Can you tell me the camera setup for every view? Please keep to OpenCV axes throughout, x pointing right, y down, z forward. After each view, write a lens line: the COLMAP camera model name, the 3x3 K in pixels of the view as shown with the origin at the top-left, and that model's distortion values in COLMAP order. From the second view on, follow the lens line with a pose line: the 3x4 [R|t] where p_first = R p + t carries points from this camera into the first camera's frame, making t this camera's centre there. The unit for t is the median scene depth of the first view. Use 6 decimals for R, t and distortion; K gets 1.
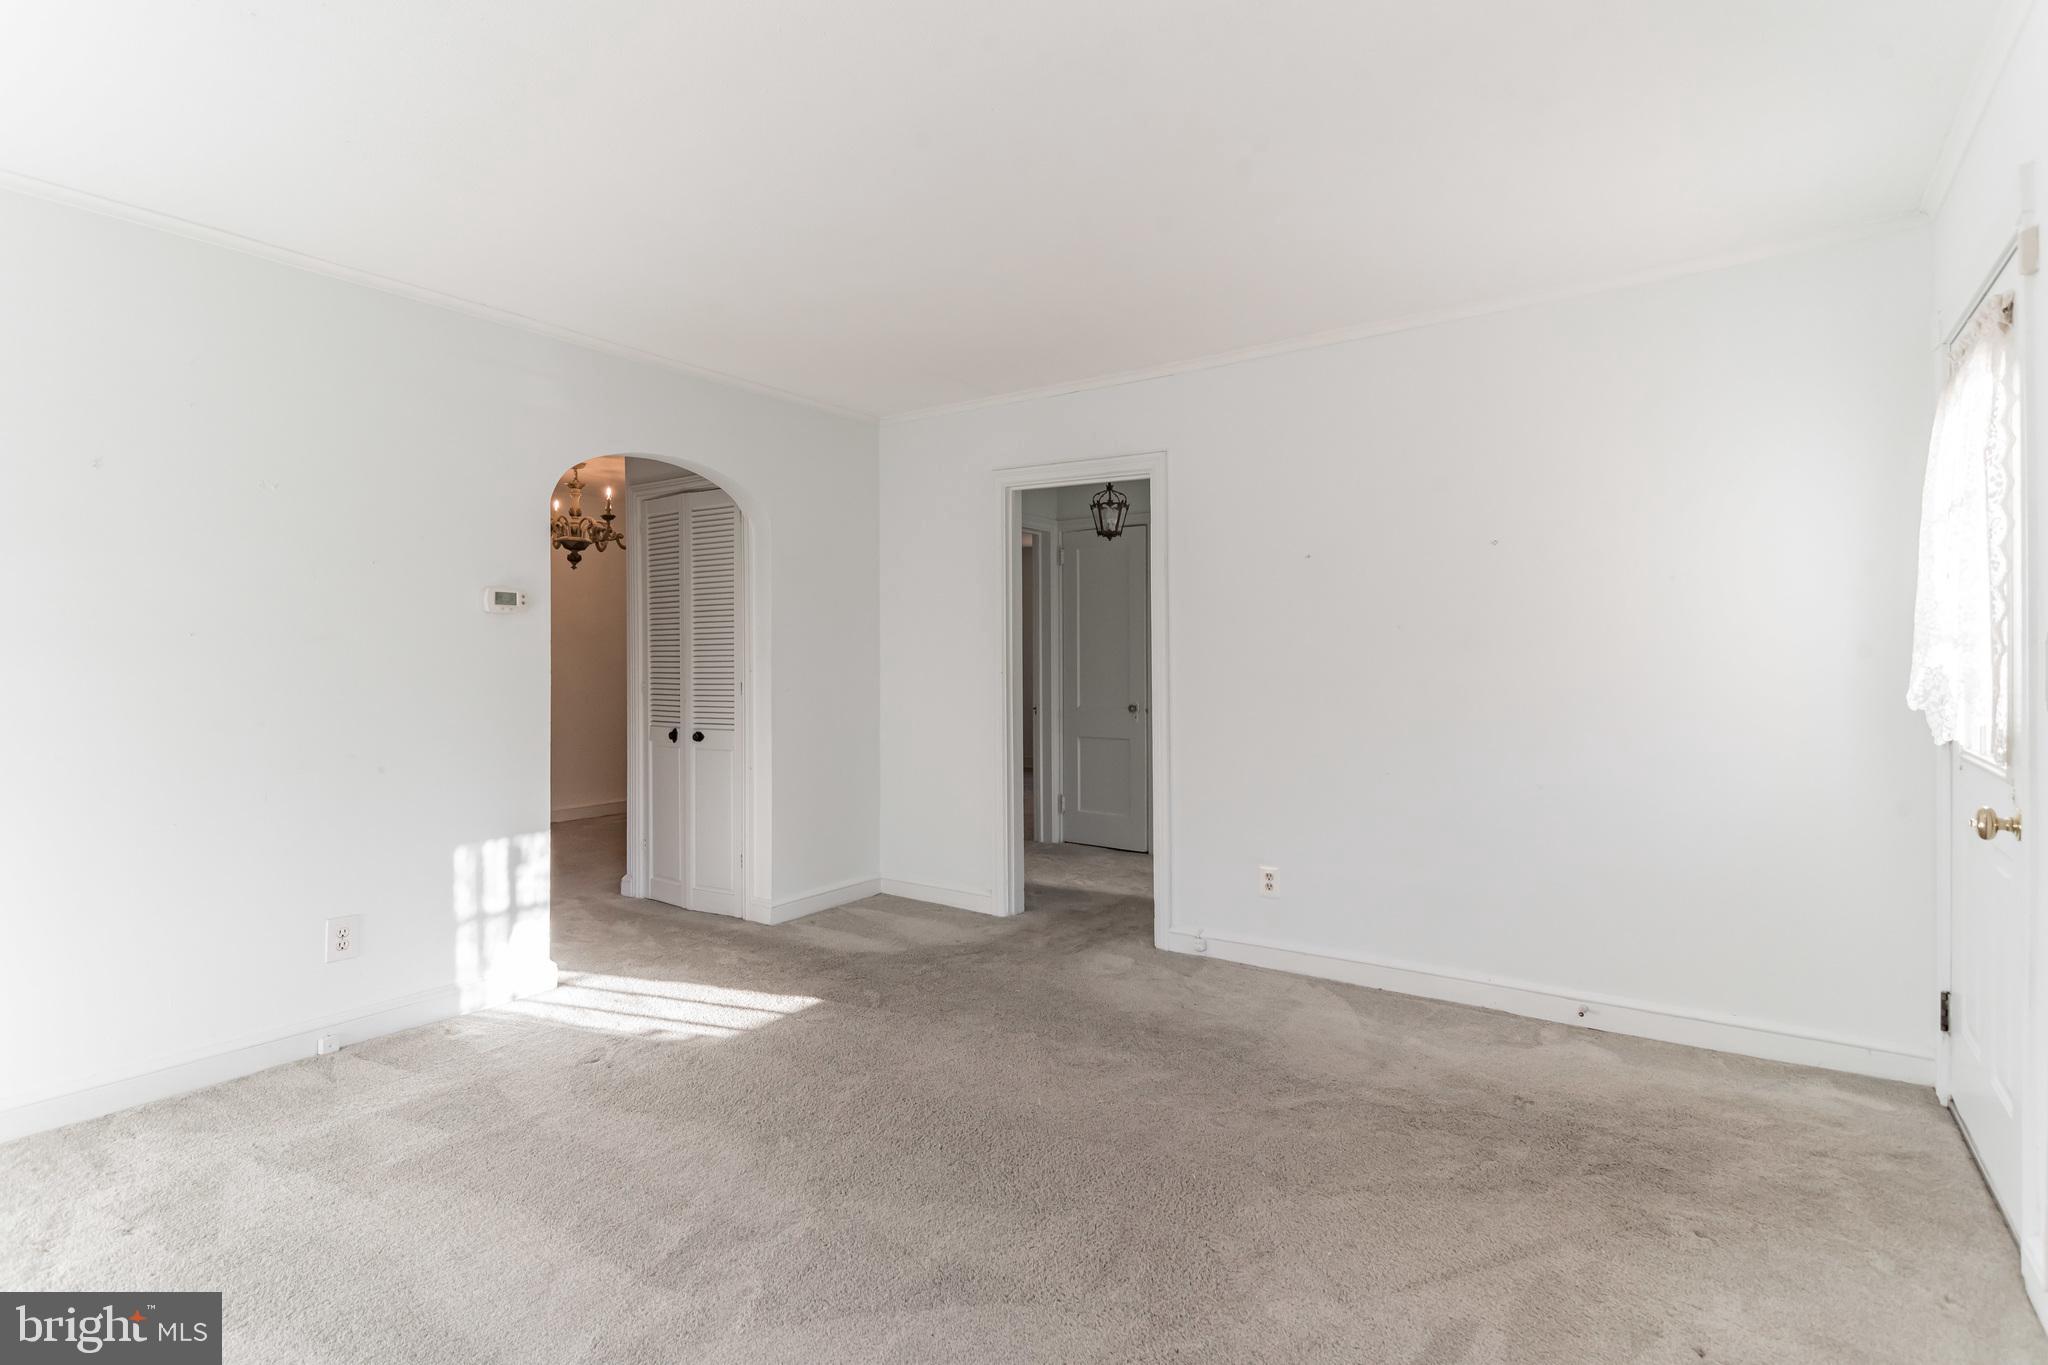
lens RADIAL K [[1009.2, 0, 1024.0], [0, 1009.2, 682.5], [0, 0, 1]] dist [0.041342, -0.023638]
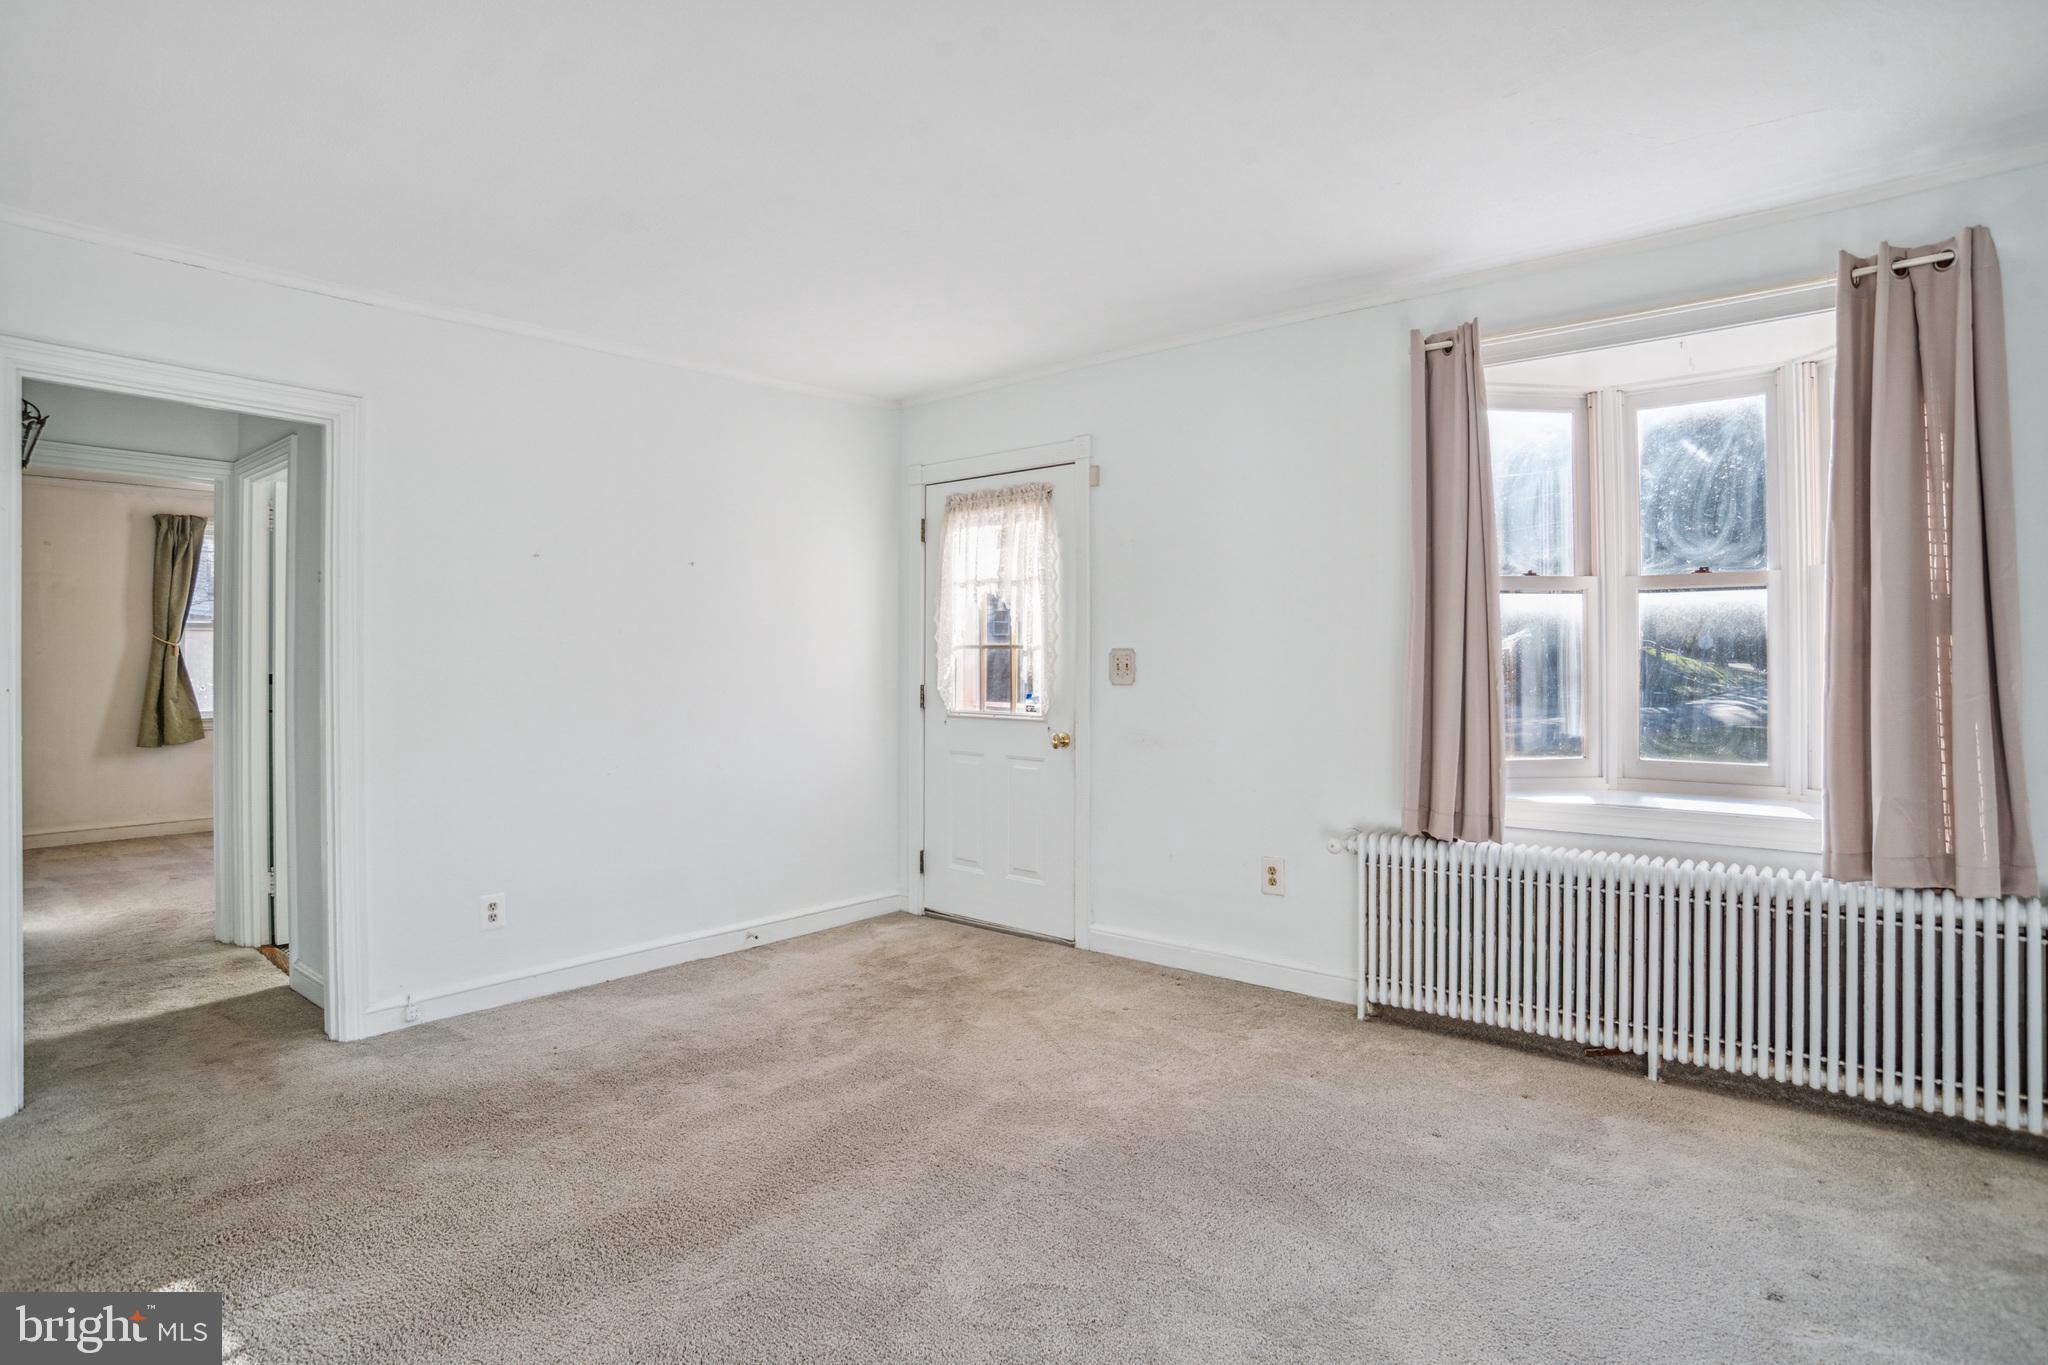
lens RADIAL K [[1009.2, 0, 1024.0], [0, 1009.2, 682.5], [0, 0, 1]] dist [0.041342, -0.023638]
pose [[0.158039, -0.018405, 0.987261, -0.580940], [0.022854, 0.999627, 0.014978, -0.011732], [-0.987168, 0.020196, 0.158401, 0.381763]]
